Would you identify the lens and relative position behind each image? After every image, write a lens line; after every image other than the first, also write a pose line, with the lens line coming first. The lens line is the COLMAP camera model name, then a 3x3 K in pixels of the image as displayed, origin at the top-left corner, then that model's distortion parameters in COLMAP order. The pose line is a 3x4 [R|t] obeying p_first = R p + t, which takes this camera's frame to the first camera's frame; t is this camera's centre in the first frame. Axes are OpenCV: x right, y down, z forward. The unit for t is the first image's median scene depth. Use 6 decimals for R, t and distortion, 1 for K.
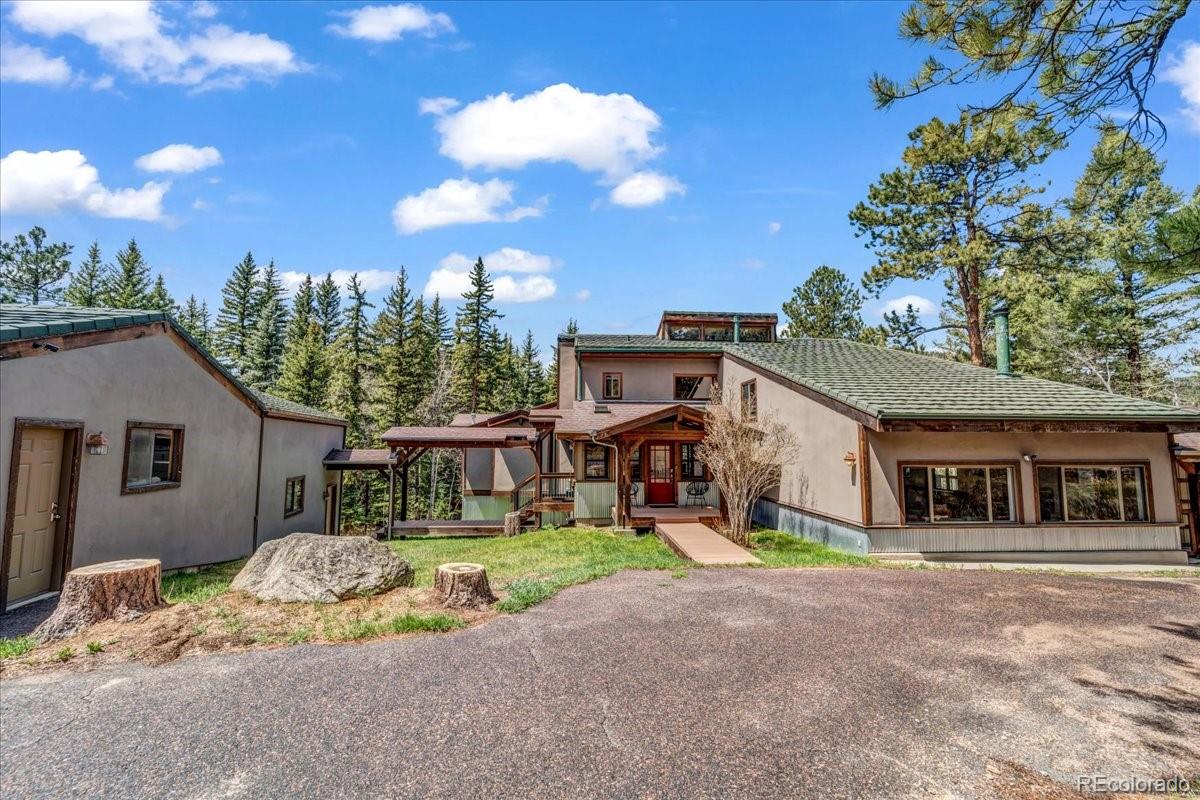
lens RADIAL K [[484.0, 0, 598.3], [0, 484.0, 397.8], [0, 0, 1]] dist [0.003338, -0.002744]
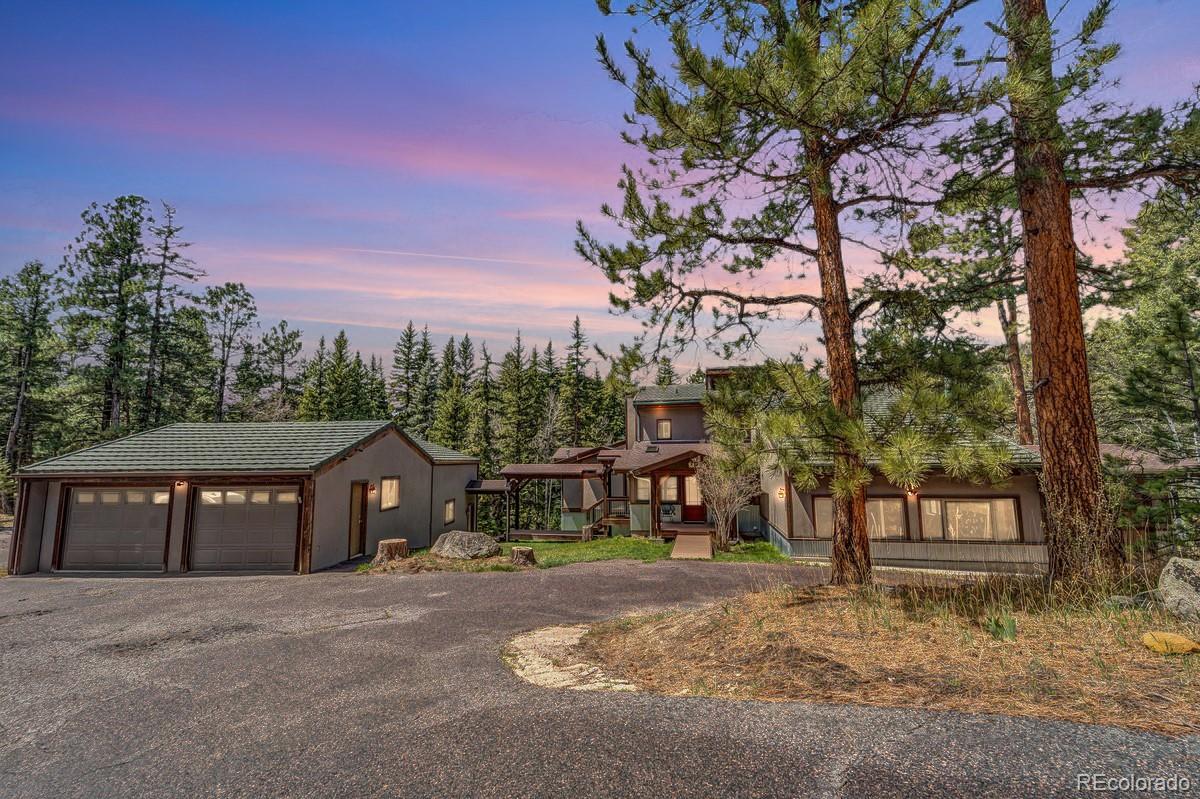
lens RADIAL K [[484.0, 0, 598.3], [0, 484.0, 397.3], [0, 0, 1]] dist [0.003338, -0.002744]
pose [[0.968708, -0.042828, -0.244480, 0.154940], [0.035029, 0.998732, -0.036161, -0.060157], [0.245718, 0.026466, 0.968980, -0.265374]]
